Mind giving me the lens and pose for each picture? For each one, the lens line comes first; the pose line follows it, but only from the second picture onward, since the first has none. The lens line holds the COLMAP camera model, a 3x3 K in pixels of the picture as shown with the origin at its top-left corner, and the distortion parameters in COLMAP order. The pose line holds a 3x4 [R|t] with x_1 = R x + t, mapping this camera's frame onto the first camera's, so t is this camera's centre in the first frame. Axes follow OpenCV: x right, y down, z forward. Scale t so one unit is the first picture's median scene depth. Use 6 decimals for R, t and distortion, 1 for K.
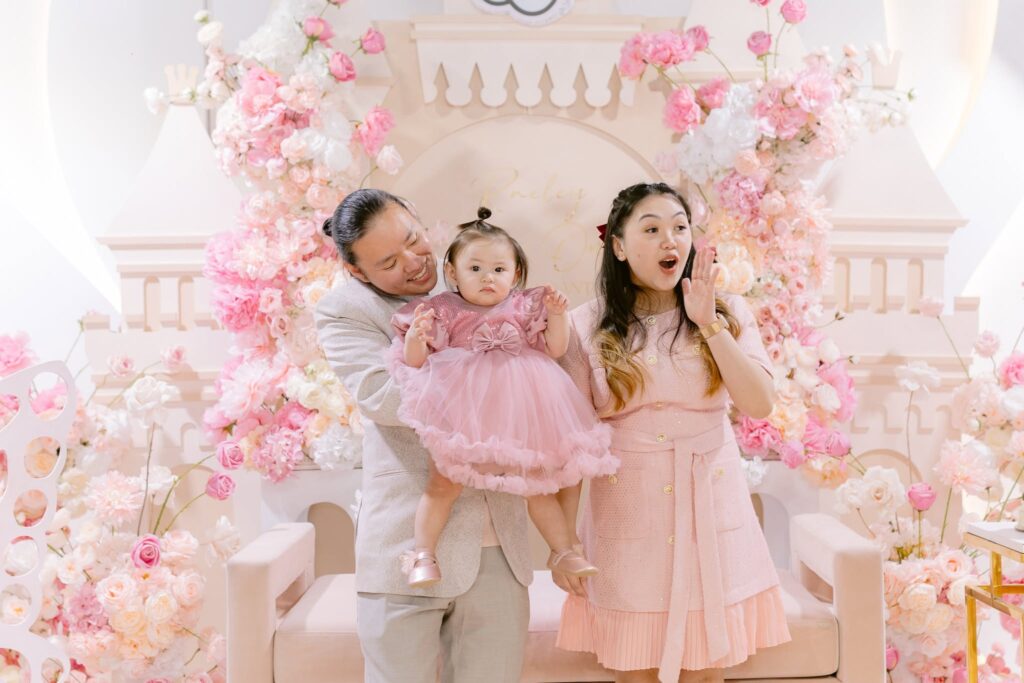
lens RADIAL K [[1635.2, 0, 537.8], [0, 1635.2, 326.6], [0, 0, 1]] dist [0.022567, 0.000000]
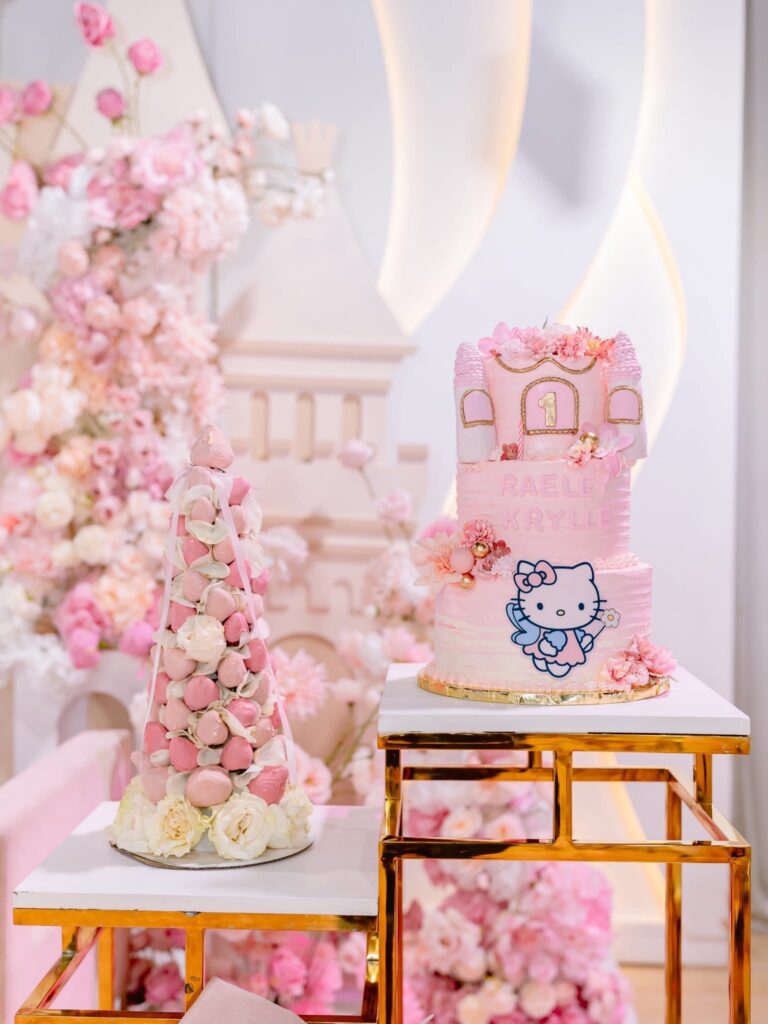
lens RADIAL K [[1300.5, 0, 377.3], [0, 1300.5, 527.2], [0, 0, 1]] dist [-0.005024, 0.000000]
pose [[0.998228, 0.024520, -0.054211, 0.299684], [-0.021997, 0.998669, 0.046645, -0.007520], [0.055283, -0.045370, 0.997439, 0.399186]]
